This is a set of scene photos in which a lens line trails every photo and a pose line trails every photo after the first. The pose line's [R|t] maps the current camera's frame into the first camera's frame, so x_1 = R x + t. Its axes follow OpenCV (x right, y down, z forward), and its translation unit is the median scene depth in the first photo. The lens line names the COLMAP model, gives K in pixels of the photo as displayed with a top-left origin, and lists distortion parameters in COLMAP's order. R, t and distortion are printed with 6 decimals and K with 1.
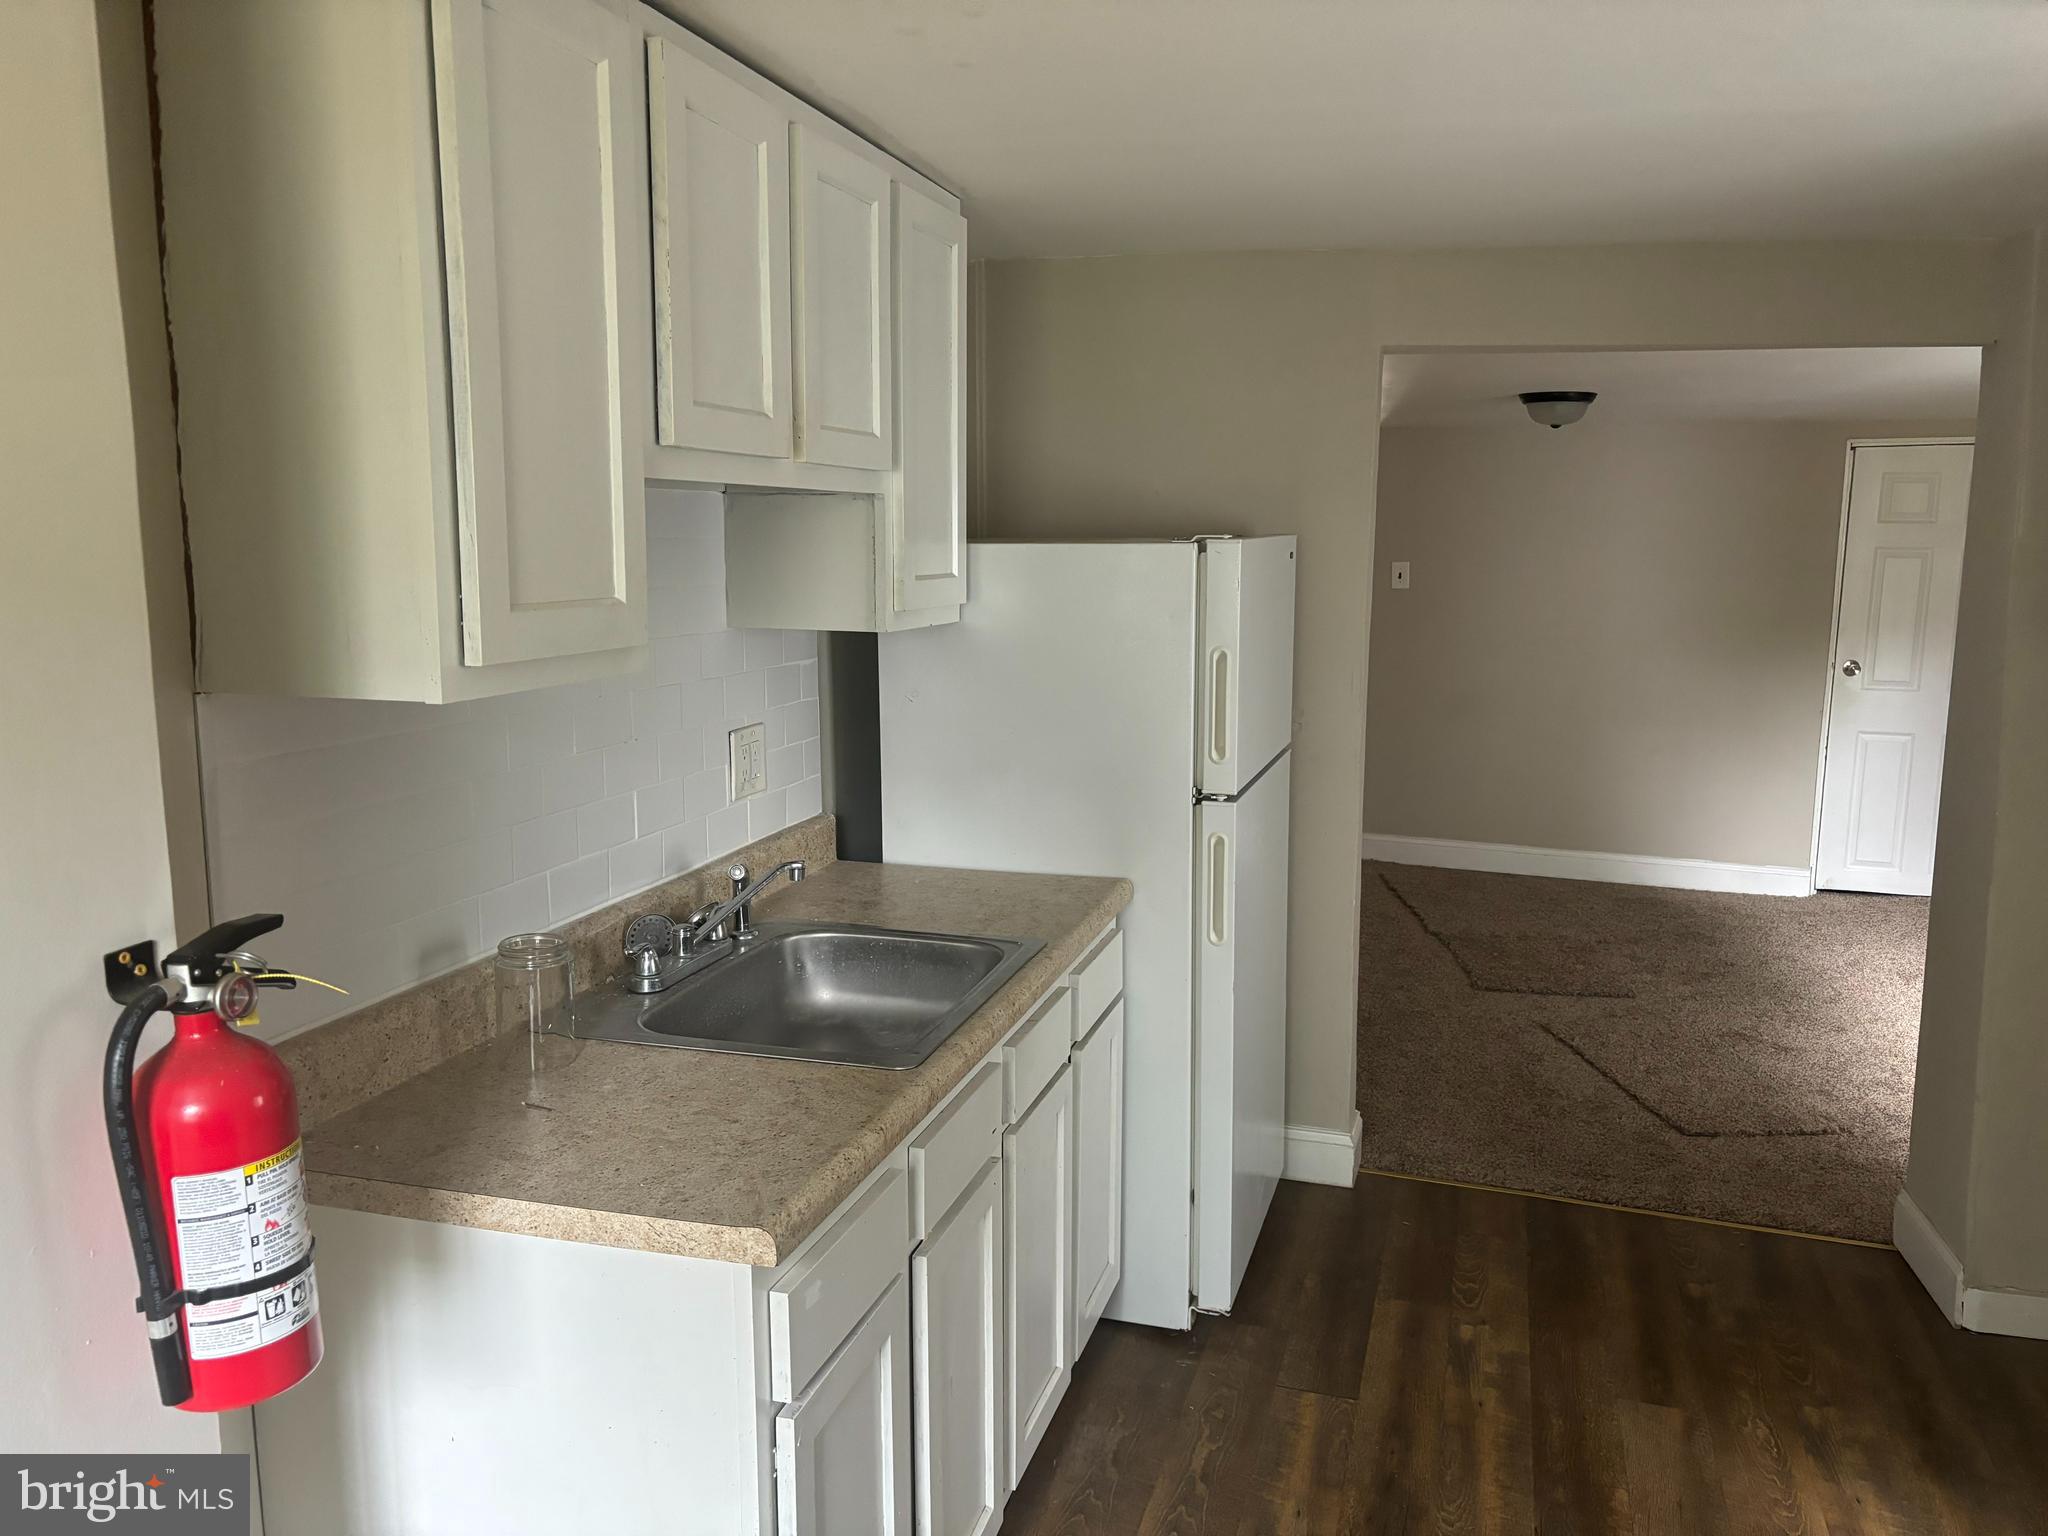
lens RADIAL K [[1618.4, 0, 1024.0], [0, 1618.4, 768.0], [0, 0, 1]] dist [0.050835, 0.006946]
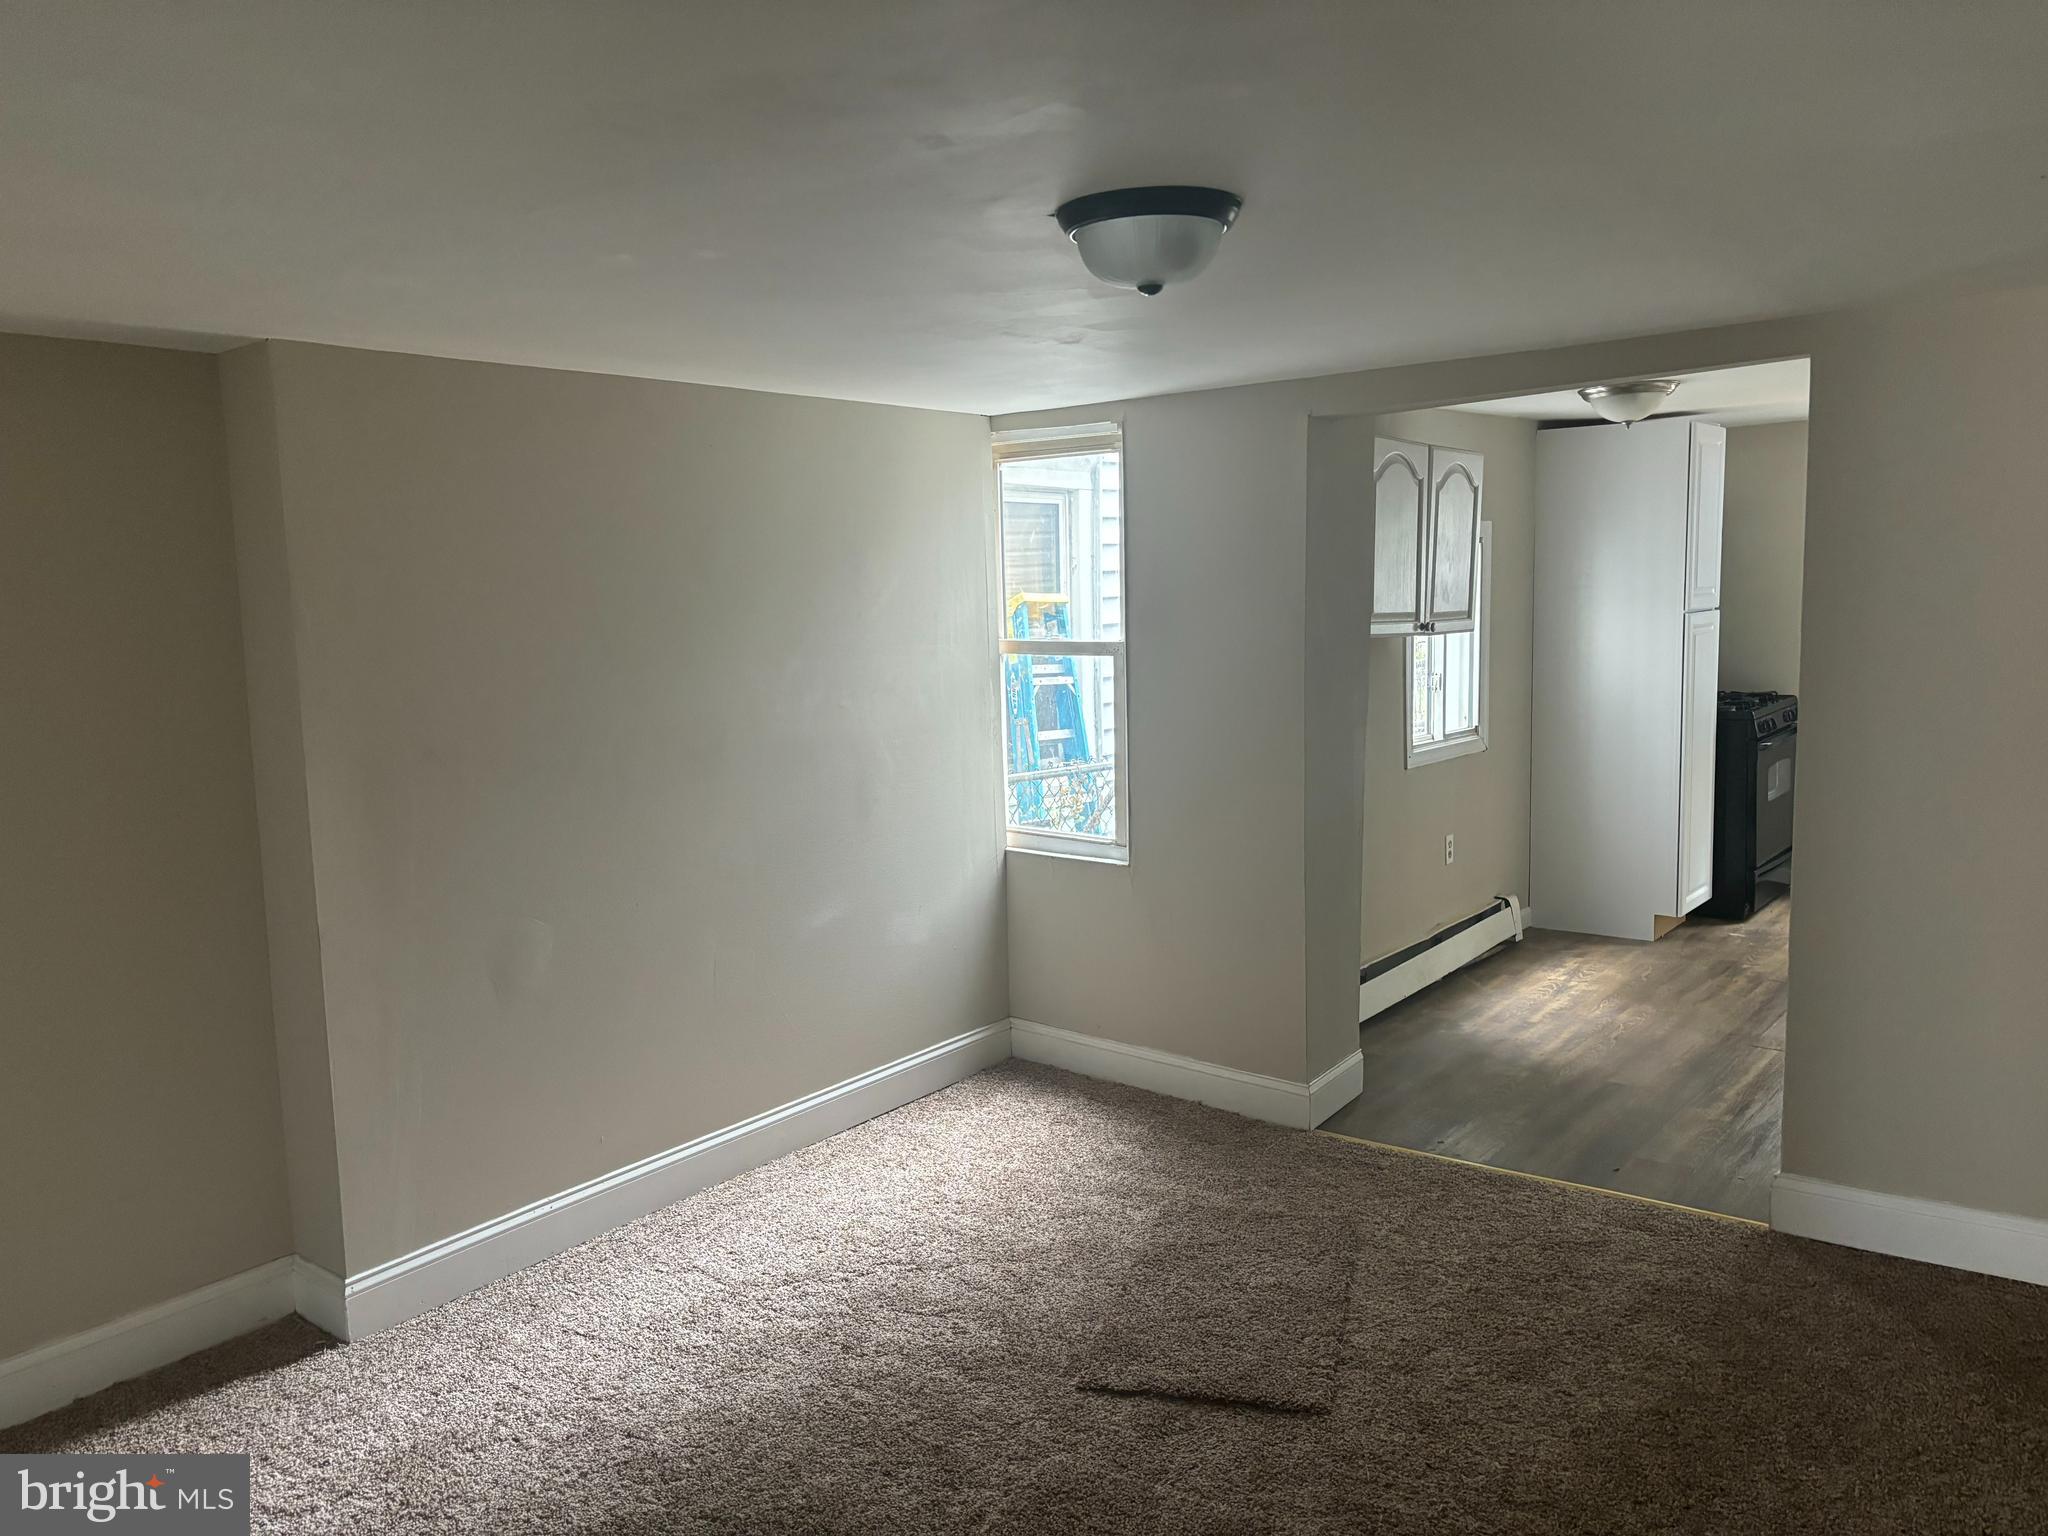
lens RADIAL K [[1503.3, 0, 1024.0], [0, 1503.3, 768.0], [0, 0, 1]] dist [0.037400, -0.002298]
pose [[-0.928253, -0.030911, 0.370662, 0.176249], [0.071745, 0.962946, 0.259975, -0.160675], [-0.364963, 0.267915, -0.891641, 1.133322]]
